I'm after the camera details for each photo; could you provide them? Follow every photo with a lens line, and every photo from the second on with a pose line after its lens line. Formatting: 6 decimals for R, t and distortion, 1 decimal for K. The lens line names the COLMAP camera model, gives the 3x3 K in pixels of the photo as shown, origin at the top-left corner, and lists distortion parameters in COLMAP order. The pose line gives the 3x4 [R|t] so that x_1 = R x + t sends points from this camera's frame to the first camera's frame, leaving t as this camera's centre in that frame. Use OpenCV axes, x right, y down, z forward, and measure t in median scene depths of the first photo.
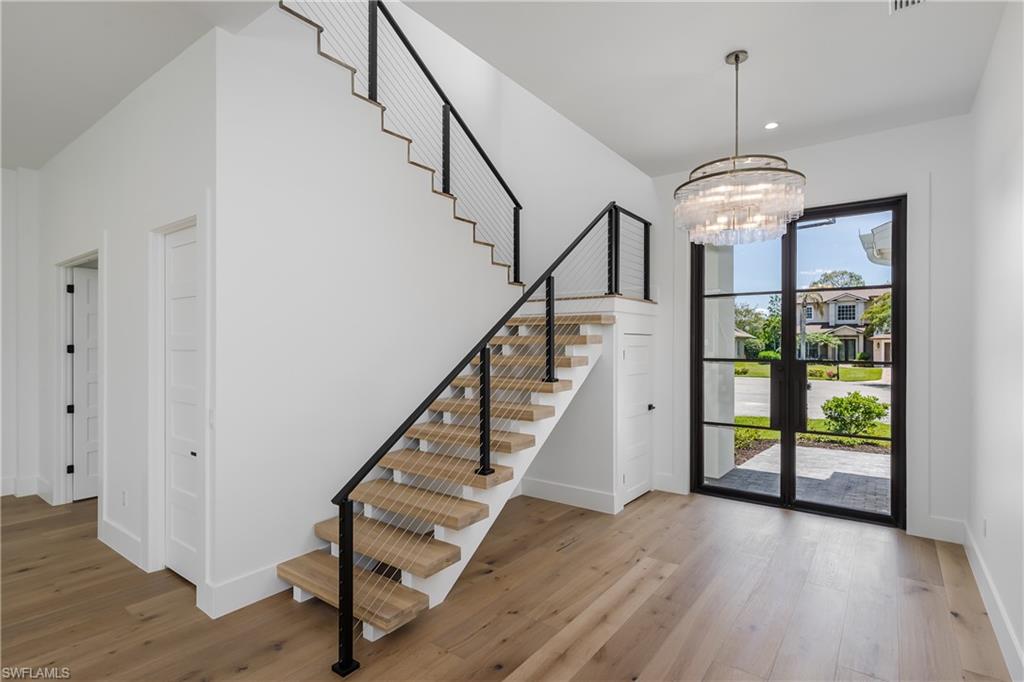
lens RADIAL K [[503.1, 0, 517.9], [0, 503.1, 343.6], [0, 0, 1]] dist [0.010909, -0.000543]
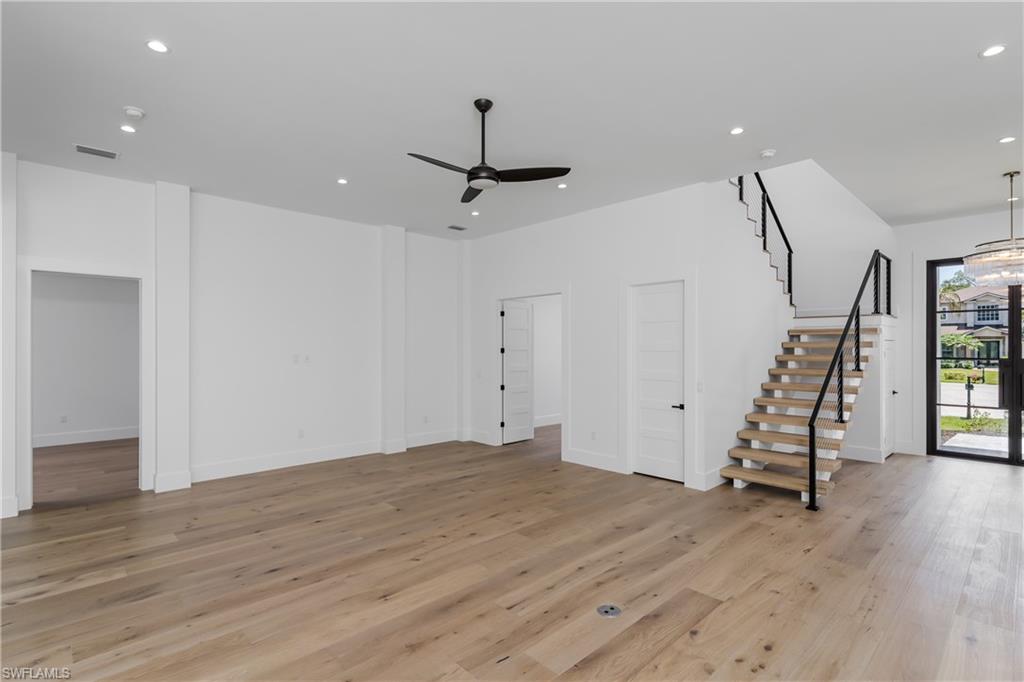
lens RADIAL K [[503.1, 0, 507.8], [0, 503.1, 343.0], [0, 0, 1]] dist [0.010909, -0.000543]
pose [[0.986929, -0.002369, -0.161138, -0.101379], [0.001455, 0.999982, -0.005791, -0.000705], [0.161149, 0.005481, 0.986915, -0.099486]]
